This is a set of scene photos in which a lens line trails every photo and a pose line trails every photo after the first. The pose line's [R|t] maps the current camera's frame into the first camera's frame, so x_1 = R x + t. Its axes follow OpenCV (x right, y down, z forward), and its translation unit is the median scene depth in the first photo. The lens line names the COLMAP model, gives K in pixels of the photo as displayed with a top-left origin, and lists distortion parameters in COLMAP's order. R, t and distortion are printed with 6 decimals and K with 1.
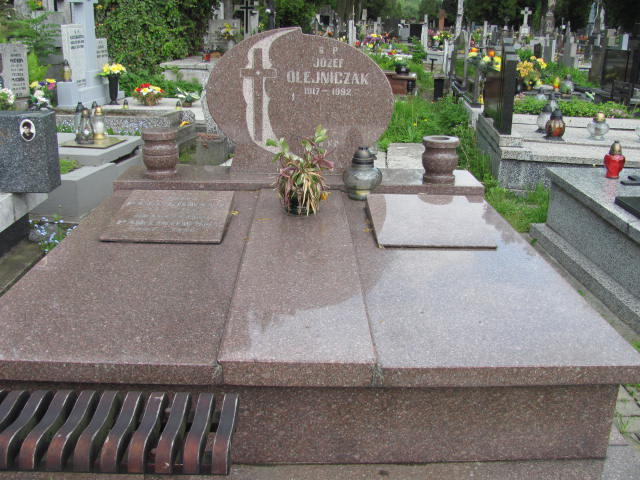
lens RADIAL K [[660.4, 0, 312.6], [0, 660.4, 241.1], [0, 0, 1]] dist [-0.227270, 0.276592]
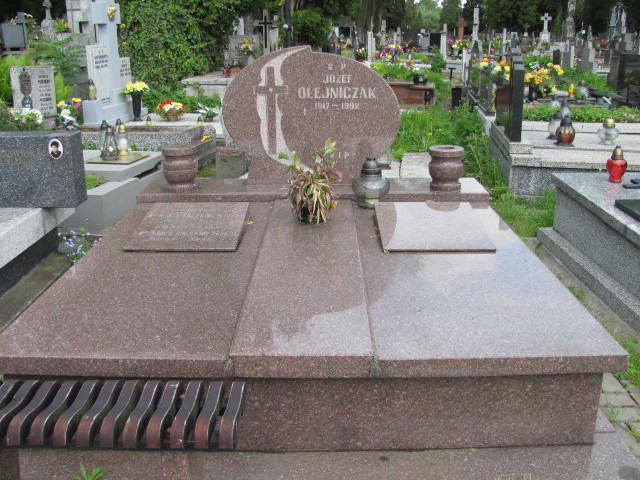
lens RADIAL K [[660.4, 0, 312.6], [0, 660.4, 241.1], [0, 0, 1]] dist [-0.227270, 0.276592]
pose [[0.999056, -0.018489, -0.039301, 0.021131], [0.017833, 0.999697, -0.016965, 0.005851], [0.039603, 0.016248, 0.999083, -0.050378]]
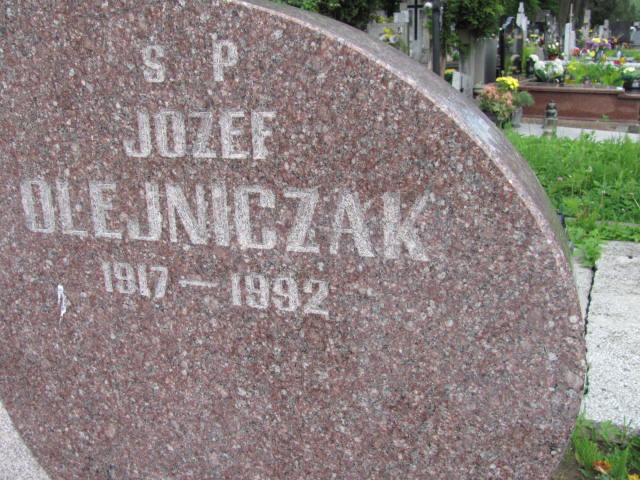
lens RADIAL K [[660.4, 0, 312.6], [0, 660.4, 241.1], [0, 0, 1]] dist [-0.227270, 0.276592]
pose [[0.947452, 0.045115, -0.316702, 0.110544], [-0.050839, 0.998658, -0.009831, -0.243958], [0.315833, 0.025415, 0.948474, 0.839787]]
